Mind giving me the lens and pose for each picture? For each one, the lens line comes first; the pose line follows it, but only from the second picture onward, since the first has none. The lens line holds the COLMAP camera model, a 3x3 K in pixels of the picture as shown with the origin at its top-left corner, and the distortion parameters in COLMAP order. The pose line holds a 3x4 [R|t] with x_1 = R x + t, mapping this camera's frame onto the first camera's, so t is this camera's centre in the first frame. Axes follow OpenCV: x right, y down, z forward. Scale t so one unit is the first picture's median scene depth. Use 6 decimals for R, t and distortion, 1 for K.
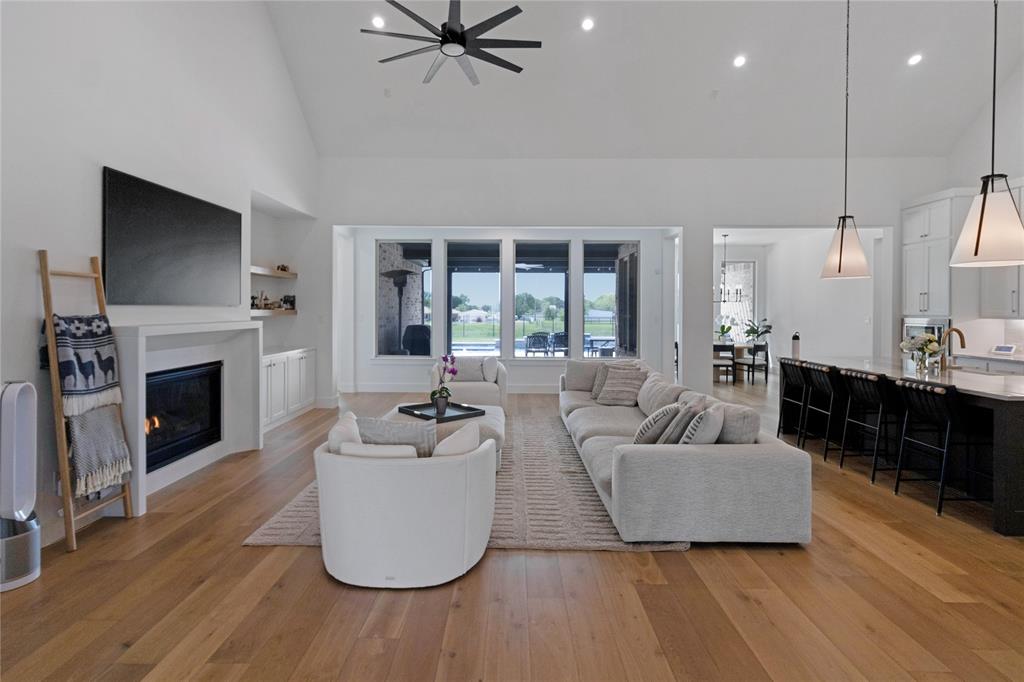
lens RADIAL K [[479.1, 0, 509.0], [0, 479.1, 315.4], [0, 0, 1]] dist [0.003645, -0.000087]
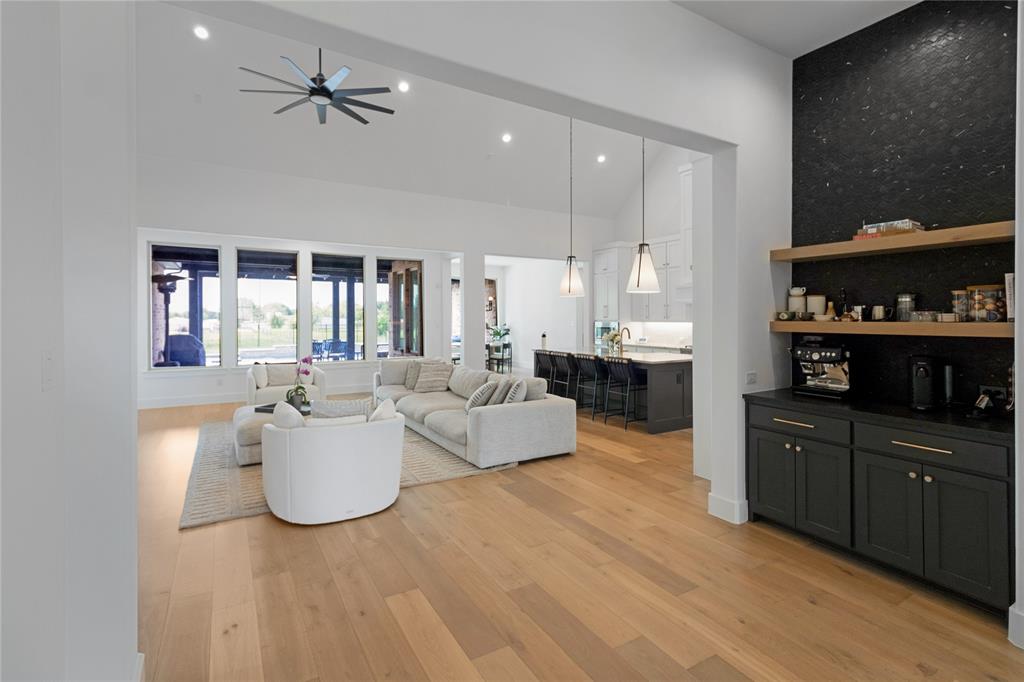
lens RADIAL K [[479.1, 0, 504.2], [0, 479.1, 313.3], [0, 0, 1]] dist [0.003645, -0.000087]
pose [[0.856697, 0.001318, 0.515818, -0.278722], [0.008323, 0.999831, -0.016376, 0.000899], [-0.515752, 0.018323, 0.856542, -0.205242]]
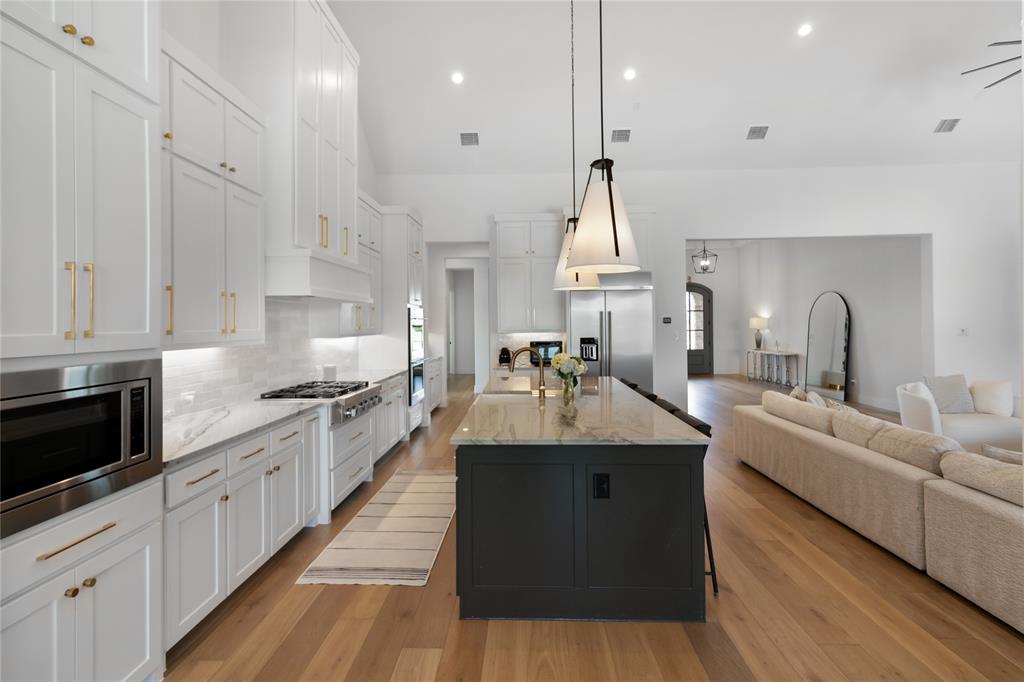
lens RADIAL K [[479.1, 0, 509.4], [0, 479.1, 324.3], [0, 0, 1]] dist [0.003645, -0.000087]
pose [[-0.999837, 0.007273, 0.016530, 0.811464], [0.007474, 0.999898, 0.012141, -0.020860], [-0.016440, 0.012263, -0.999790, 1.572736]]
